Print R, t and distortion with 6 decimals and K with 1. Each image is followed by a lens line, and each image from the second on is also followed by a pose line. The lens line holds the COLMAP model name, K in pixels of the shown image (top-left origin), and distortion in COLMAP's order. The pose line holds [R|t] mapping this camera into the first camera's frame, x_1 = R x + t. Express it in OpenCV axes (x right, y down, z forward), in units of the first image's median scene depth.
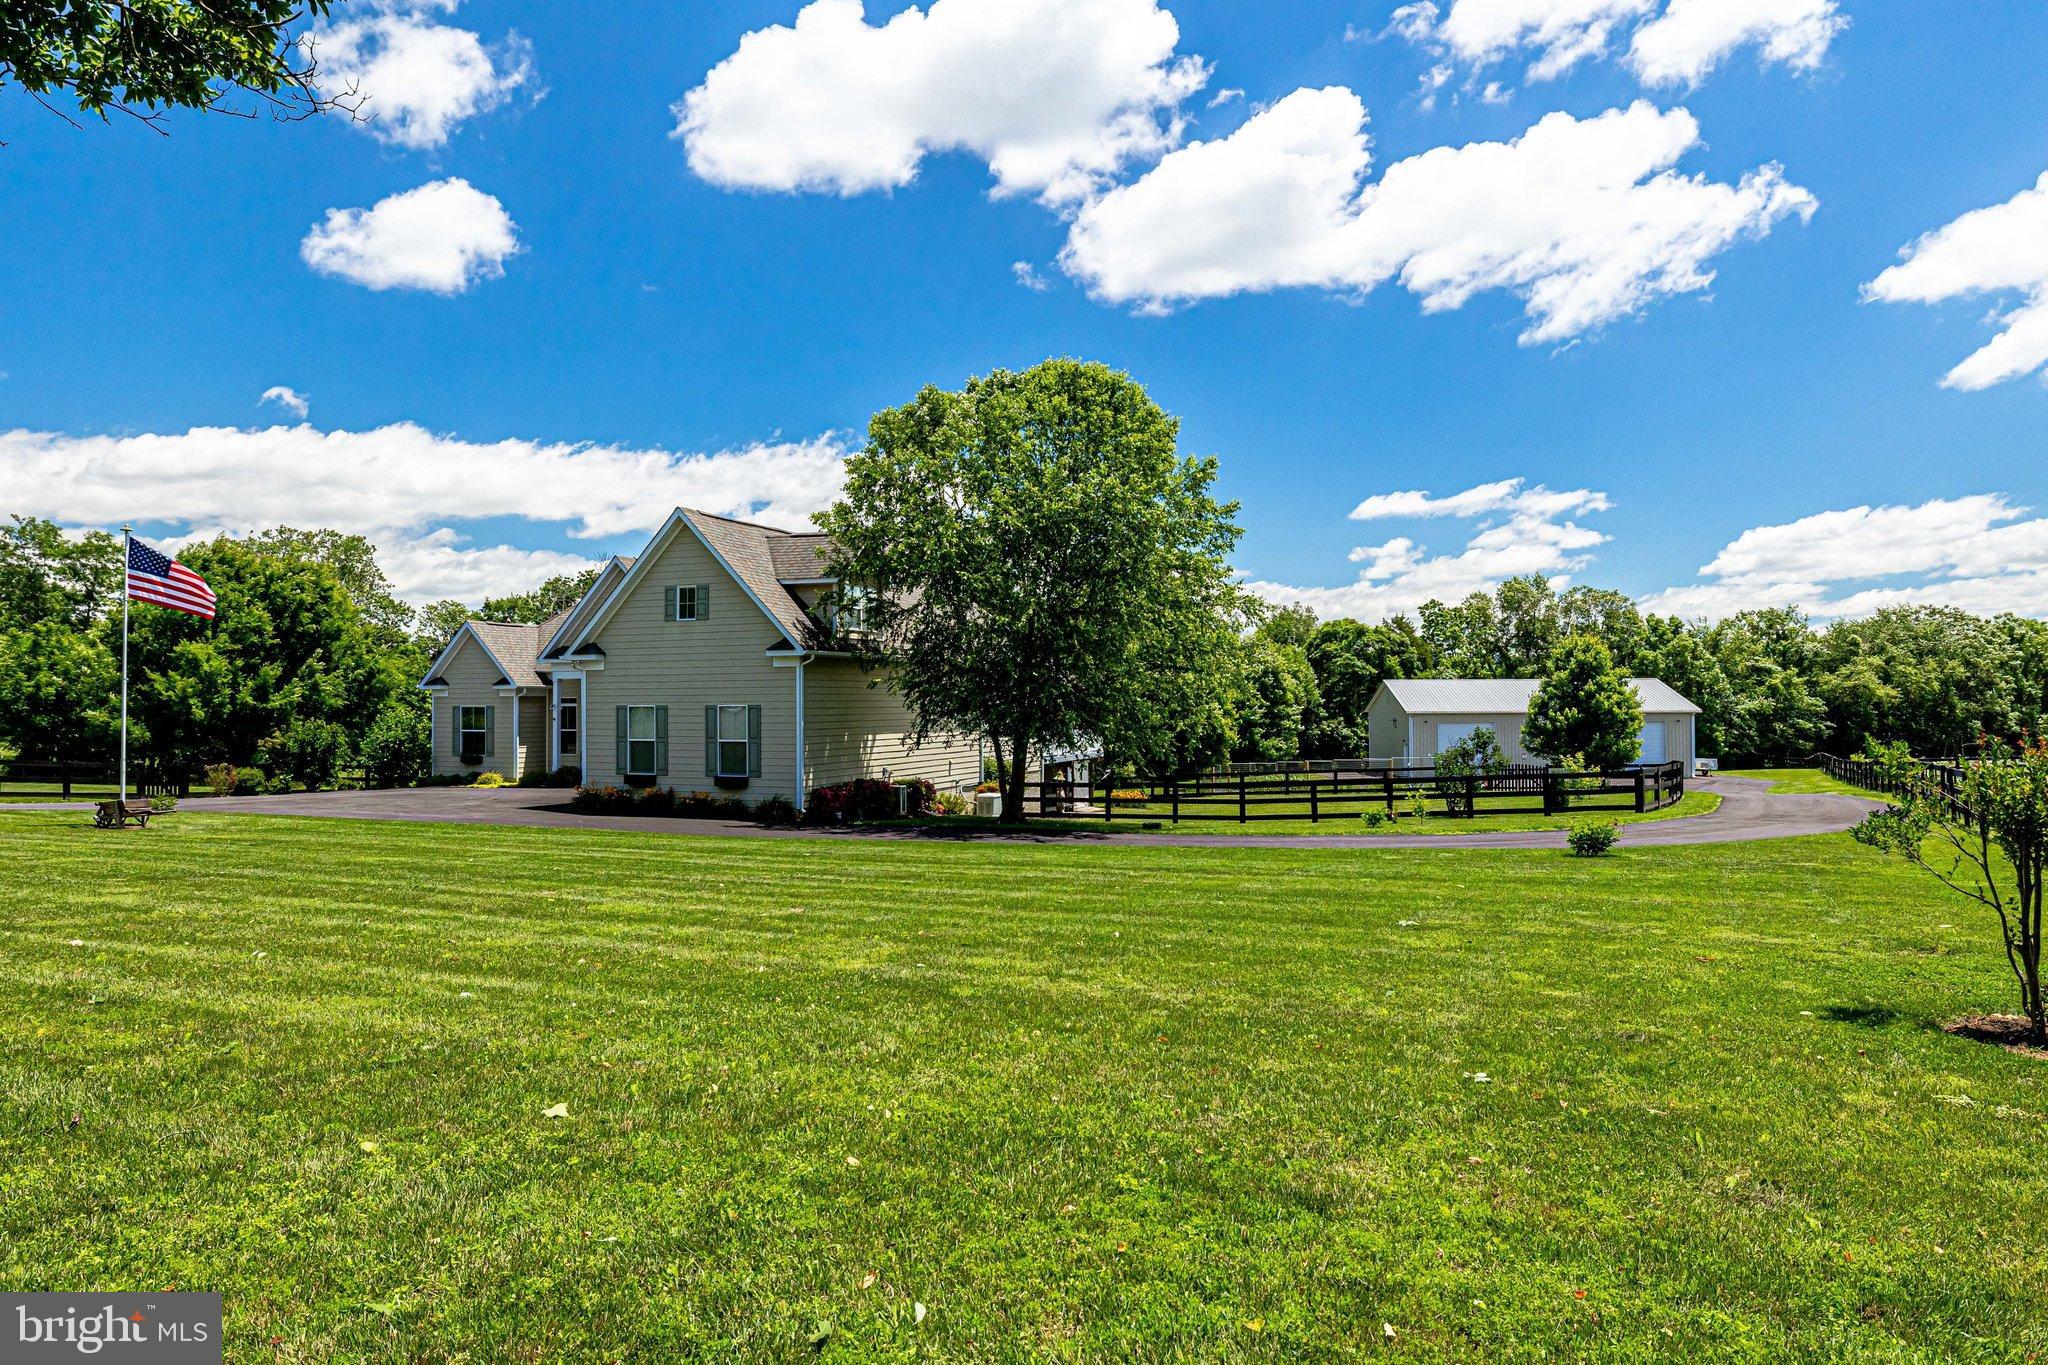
lens RADIAL K [[1496.4, 0, 1023.3], [0, 1496.4, 680.8], [0, 0, 1]] dist [0.004373, 0.000996]
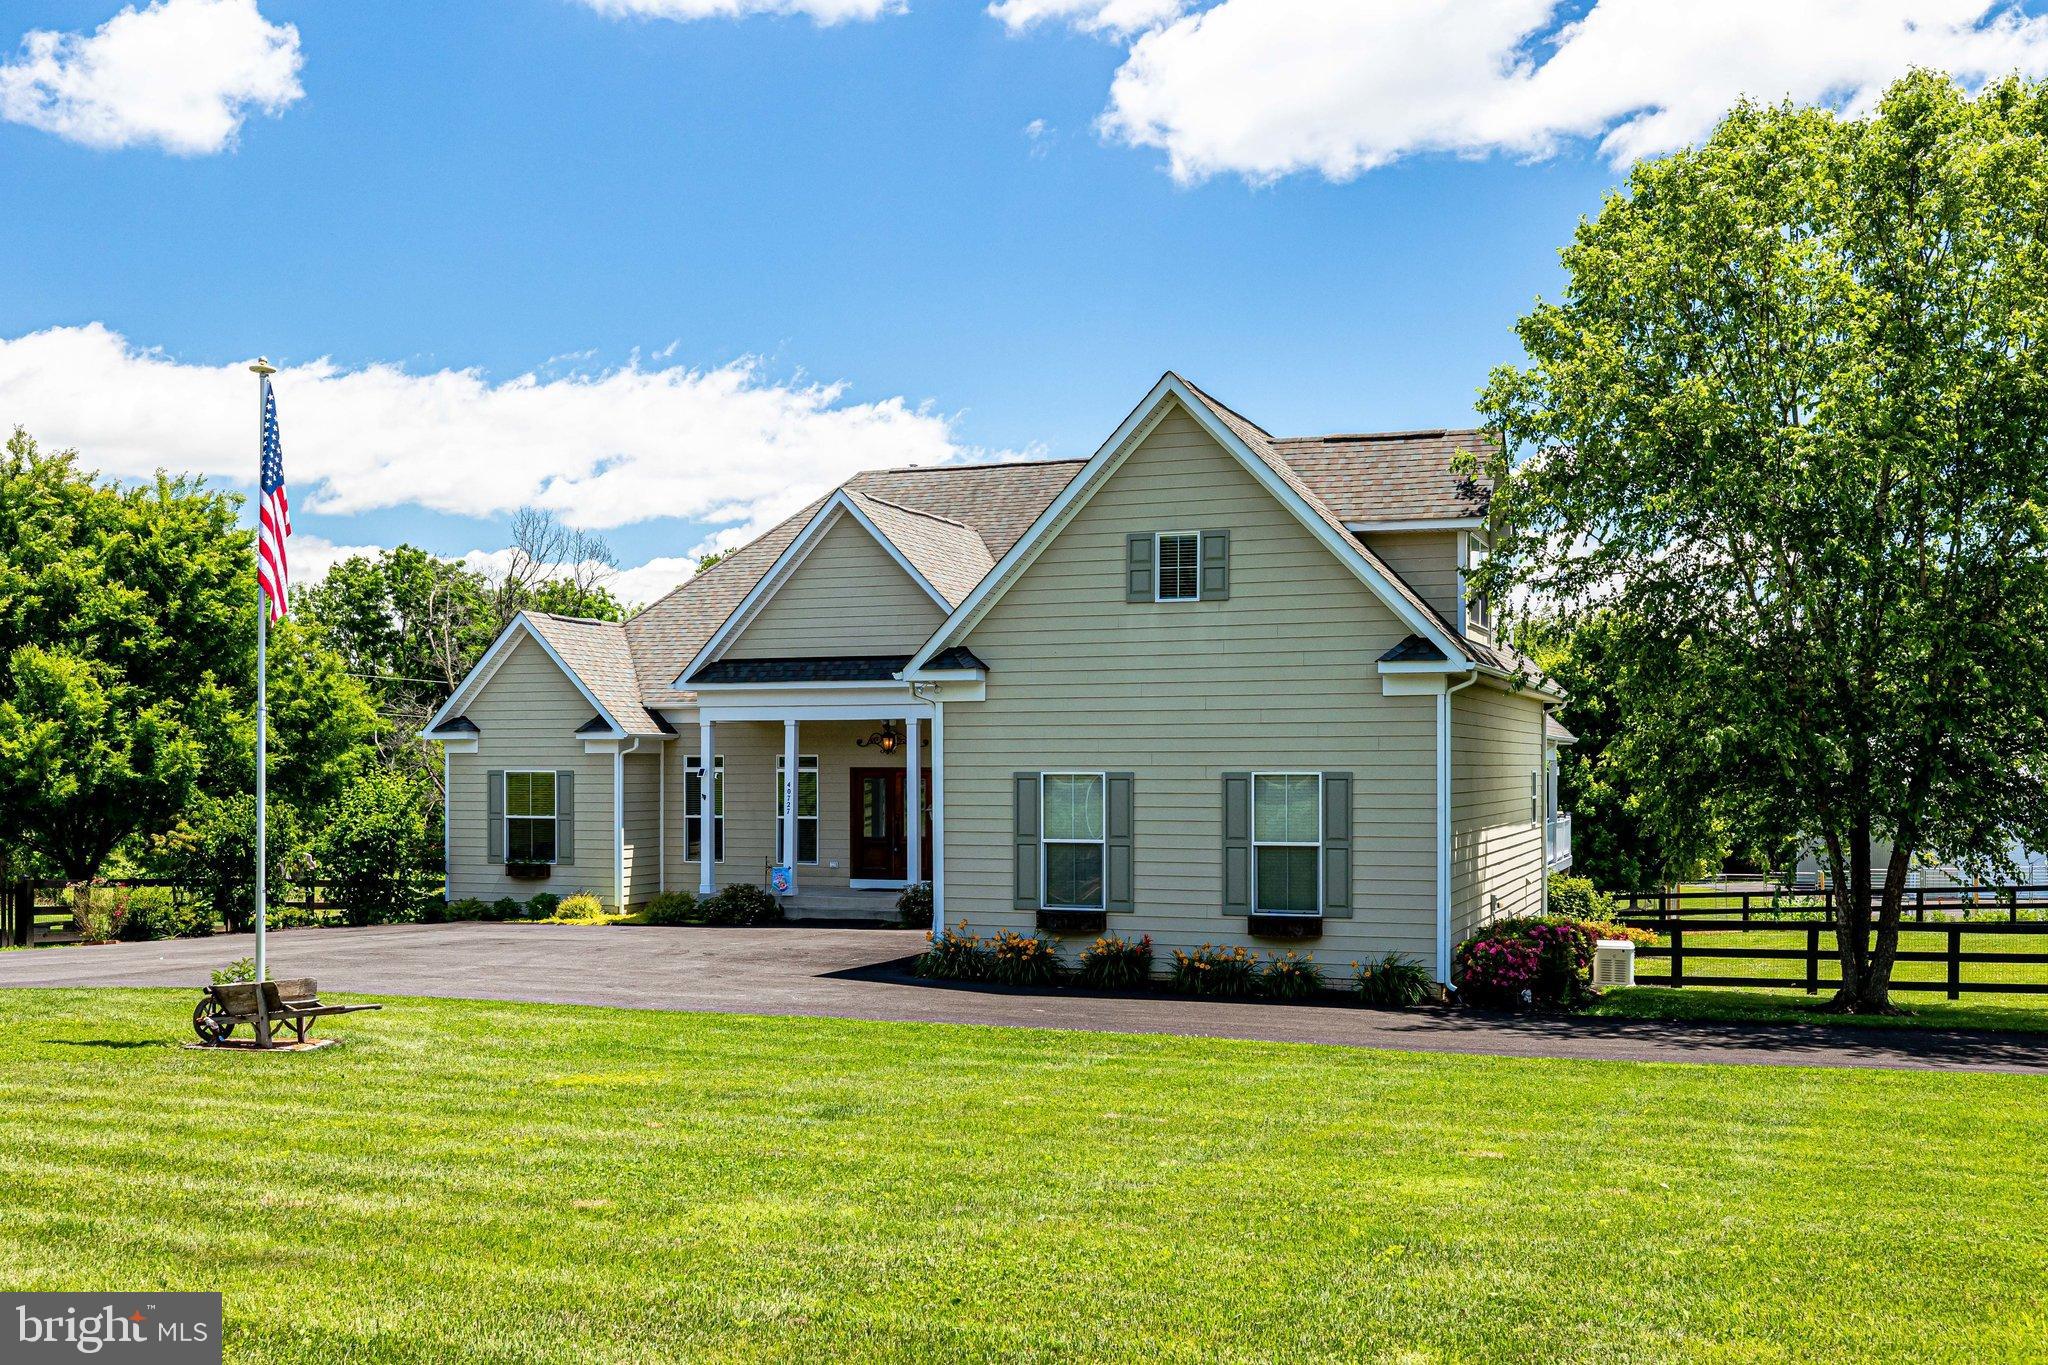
lens RADIAL K [[2044.1, 0, 1024.5], [0, 2044.1, 686.0], [0, 0, 1]] dist [0.010589, 0.000000]
pose [[0.995154, 0.010408, 0.097780, -0.332593], [-0.007731, 0.999586, -0.027721, 0.006888], [-0.098028, 0.026831, 0.994822, 0.317574]]
